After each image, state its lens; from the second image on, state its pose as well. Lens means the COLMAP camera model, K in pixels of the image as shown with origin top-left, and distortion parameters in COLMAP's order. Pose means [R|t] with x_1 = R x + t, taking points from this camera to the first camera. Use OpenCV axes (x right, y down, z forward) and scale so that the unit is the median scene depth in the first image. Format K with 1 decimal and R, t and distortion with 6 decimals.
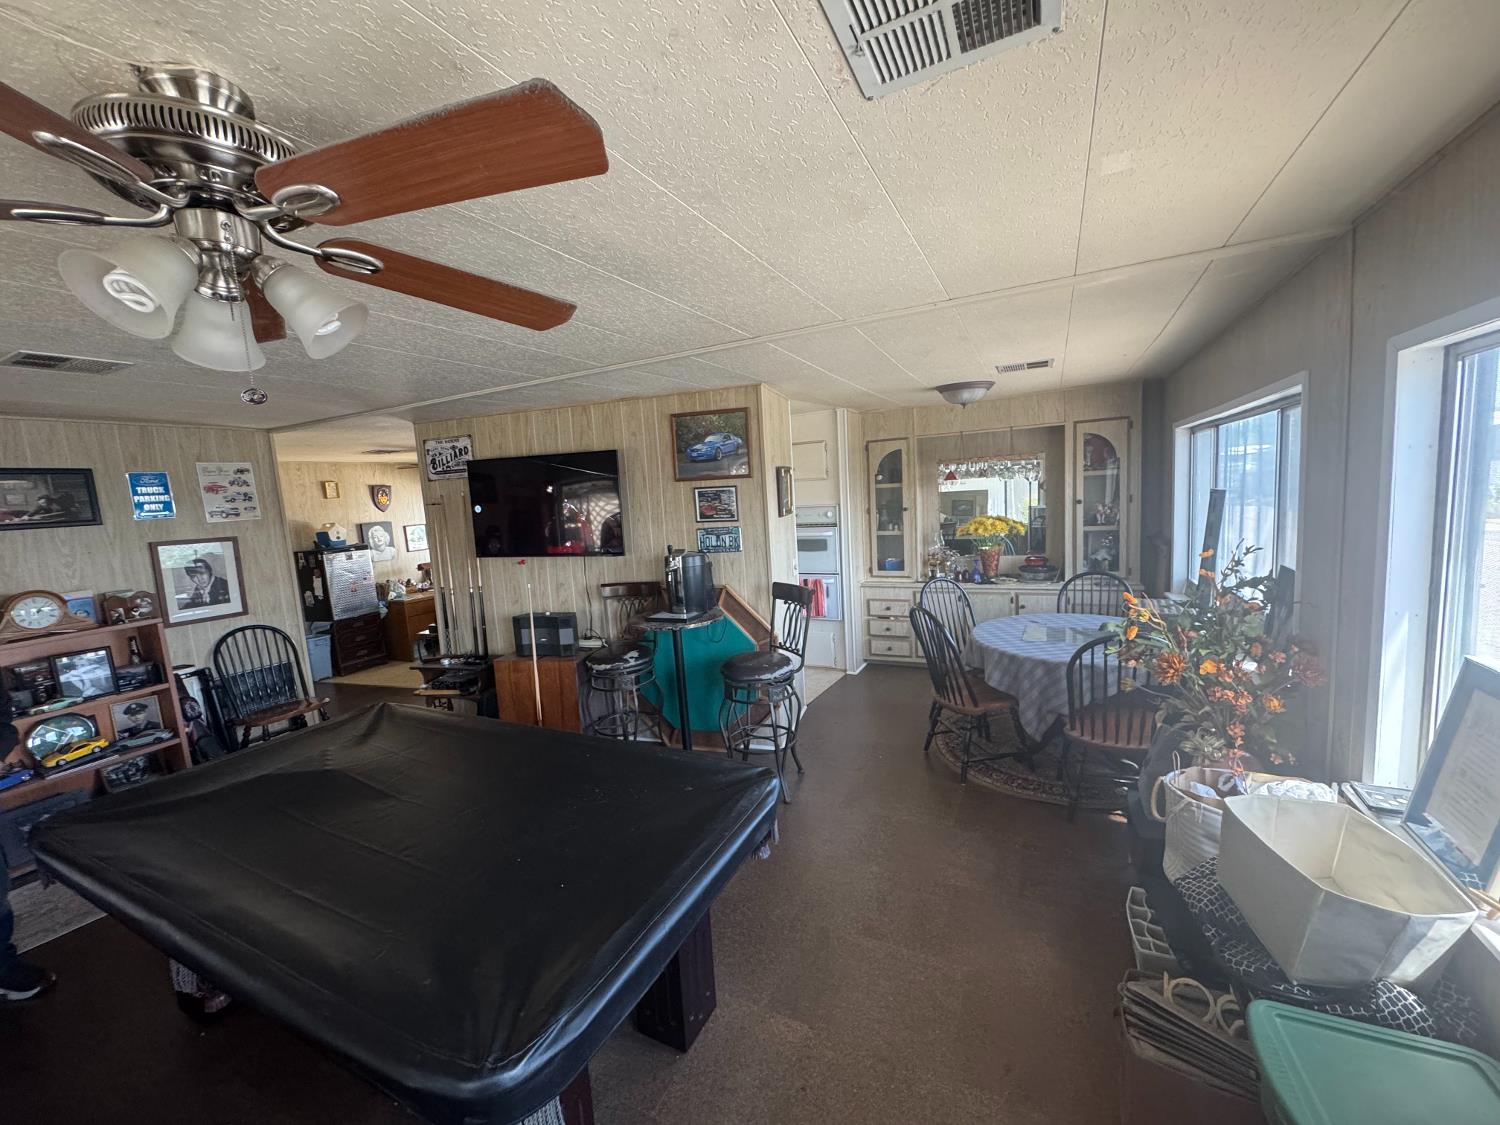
lens RADIAL K [[601.9, 0, 750.0], [0, 601.9, 562.5], [0, 0, 1]] dist [0.001177, 0.000308]
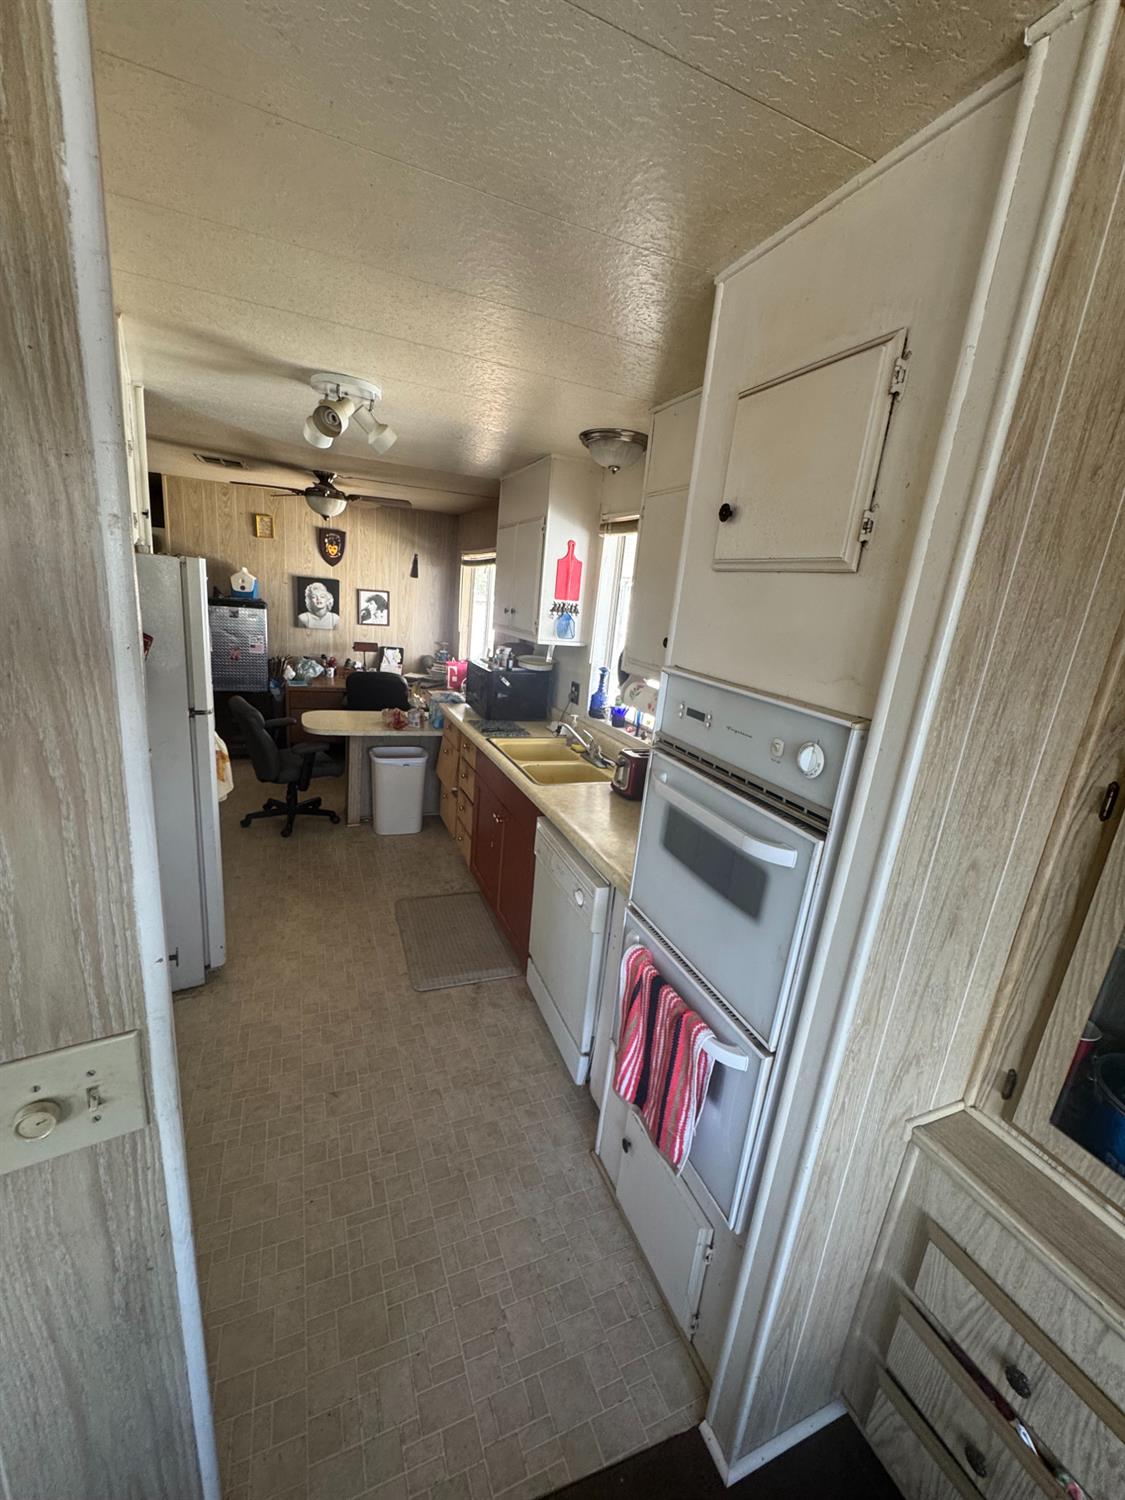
lens RADIAL K [[601.9, 0, 562.5], [0, 601.9, 750.0], [0, 0, 1]] dist [0.001177, 0.000308]
pose [[0.743608, 0.292428, -0.601275, 0.149468], [-0.213071, 0.956041, 0.201458, -0.083557], [0.633756, -0.021691, 0.773229, 0.639684]]
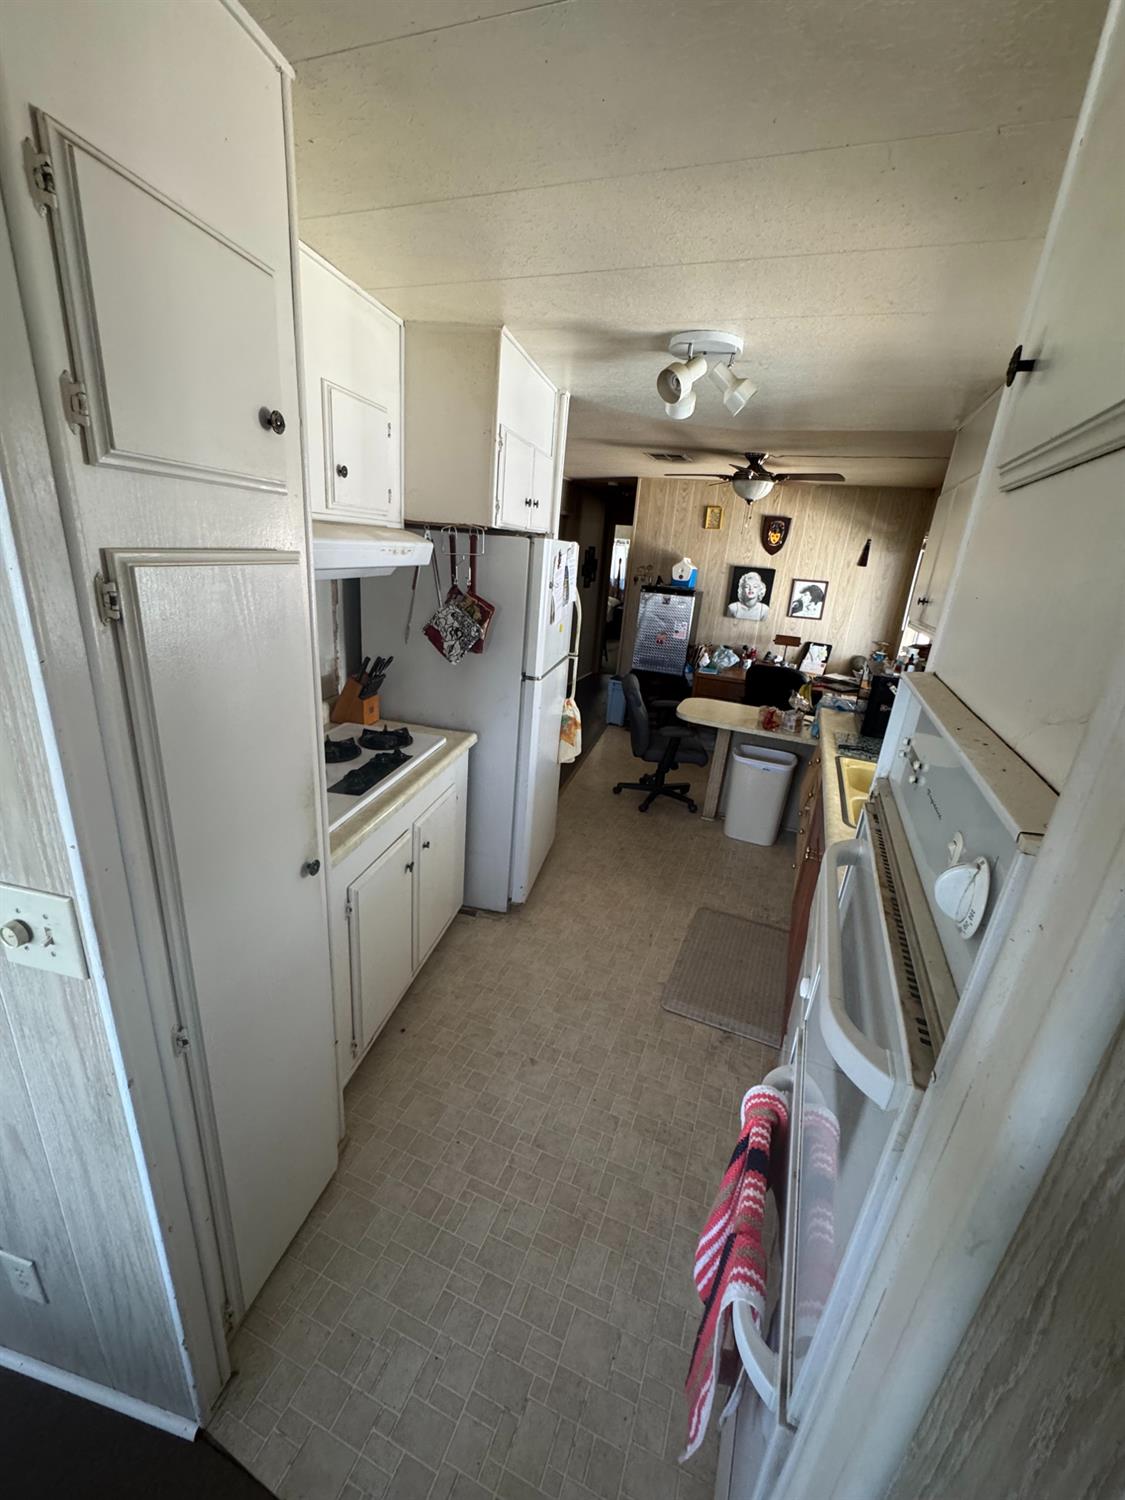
lens RADIAL K [[602.1, 0, 562.5], [0, 602.1, 750.0], [0, 0, 1]] dist [-0.001509, 0.000454]
pose [[0.074409, 0.385651, -0.919639, 0.155450], [-0.197684, 0.909599, 0.365446, -0.092775], [0.977438, 0.154606, 0.143920, 0.739438]]
